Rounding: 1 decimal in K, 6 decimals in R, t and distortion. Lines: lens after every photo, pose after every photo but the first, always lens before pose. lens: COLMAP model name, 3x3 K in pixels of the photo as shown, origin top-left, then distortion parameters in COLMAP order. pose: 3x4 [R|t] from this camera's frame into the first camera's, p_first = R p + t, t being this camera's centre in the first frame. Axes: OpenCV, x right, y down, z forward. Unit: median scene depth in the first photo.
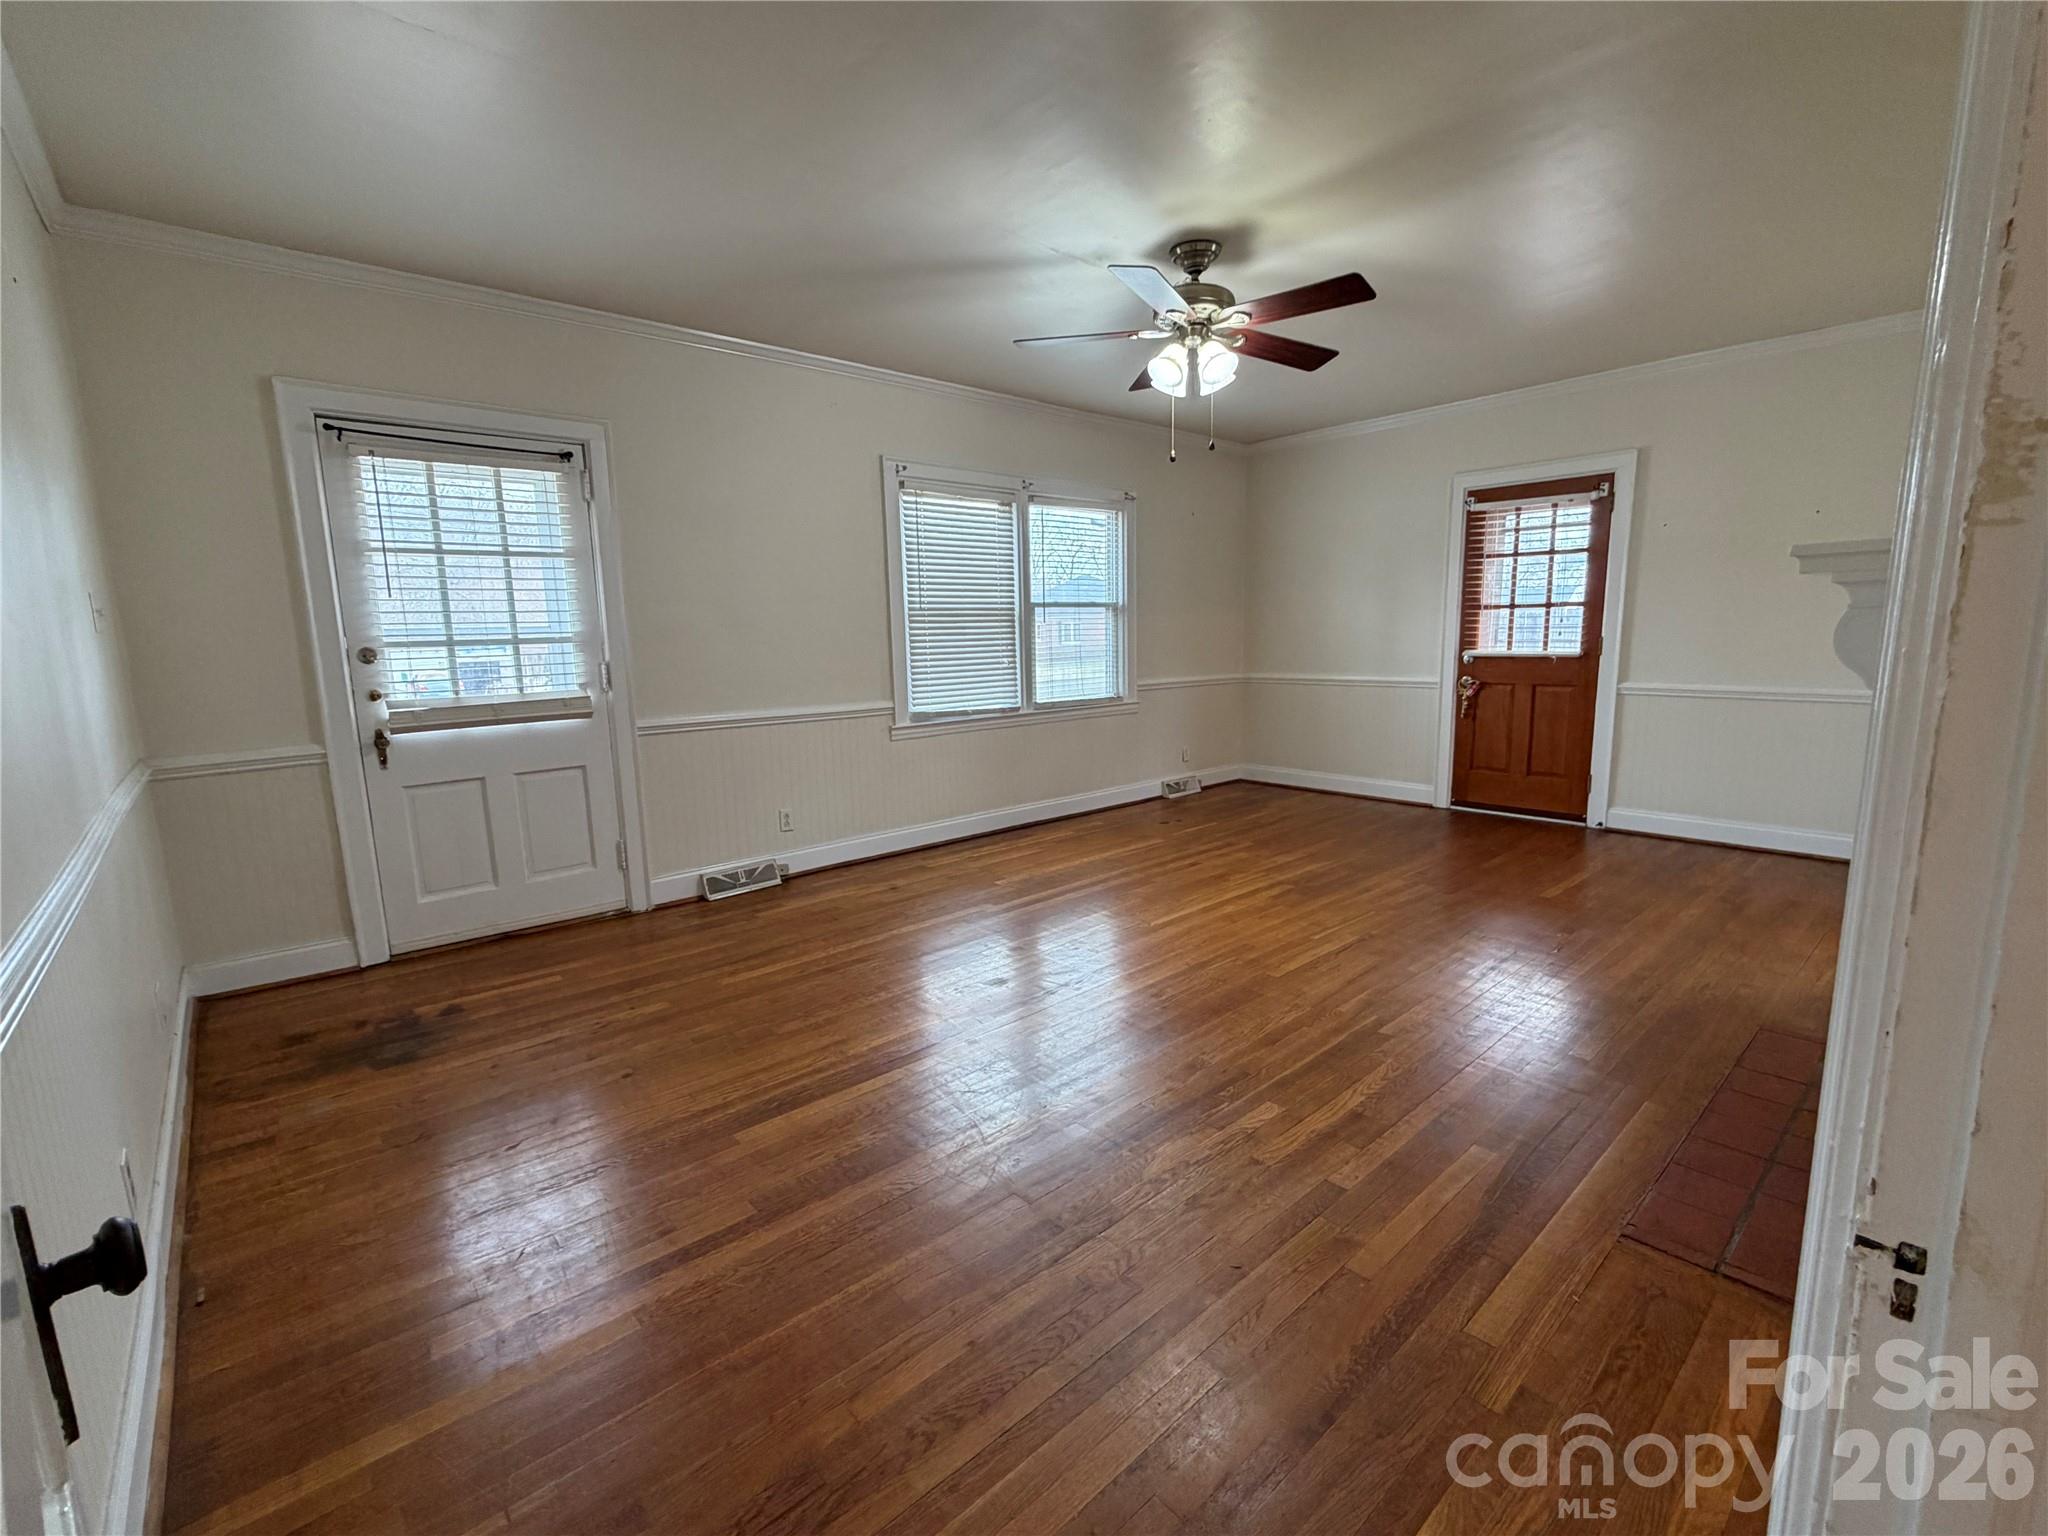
lens RADIAL K [[894.3, 0, 1024.0], [0, 894.3, 768.0], [0, 0, 1]] dist [0.119988, 0.000004]
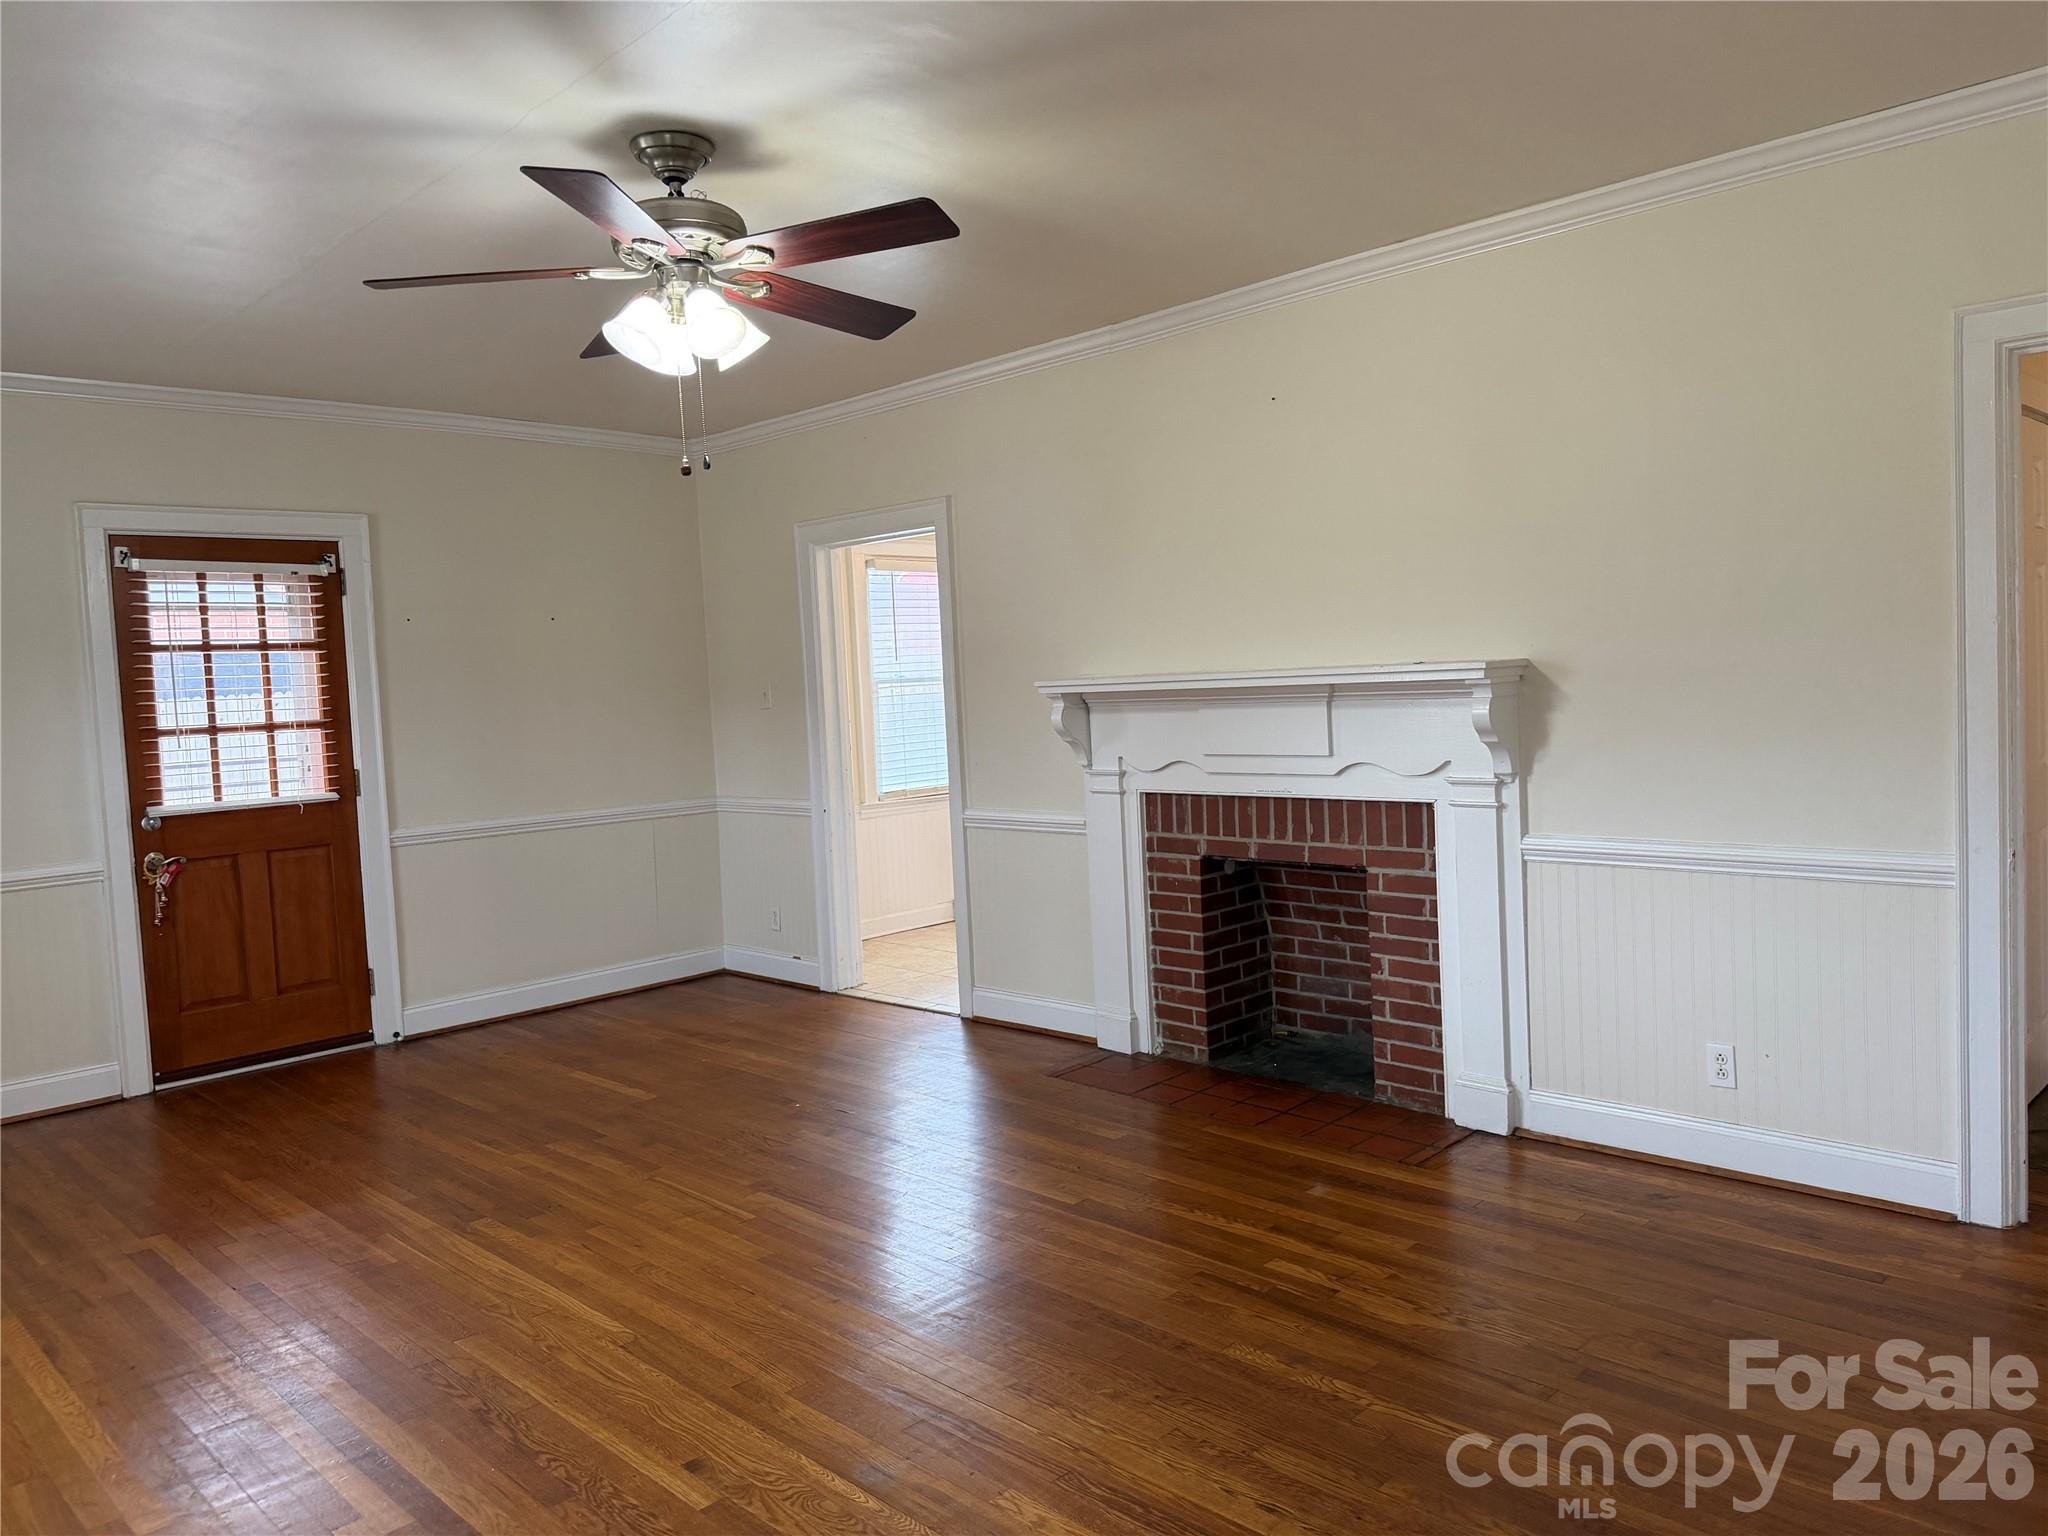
lens RADIAL K [[1530.3, 0, 1024.0], [0, 1530.3, 768.0], [0, 0, 1]] dist [-0.009549, -0.004021]
pose [[-0.037064, -0.051175, 0.998002, -0.538455], [0.213447, 0.975235, 0.057935, -0.103098], [-0.976251, 0.215167, -0.025223, 0.559915]]
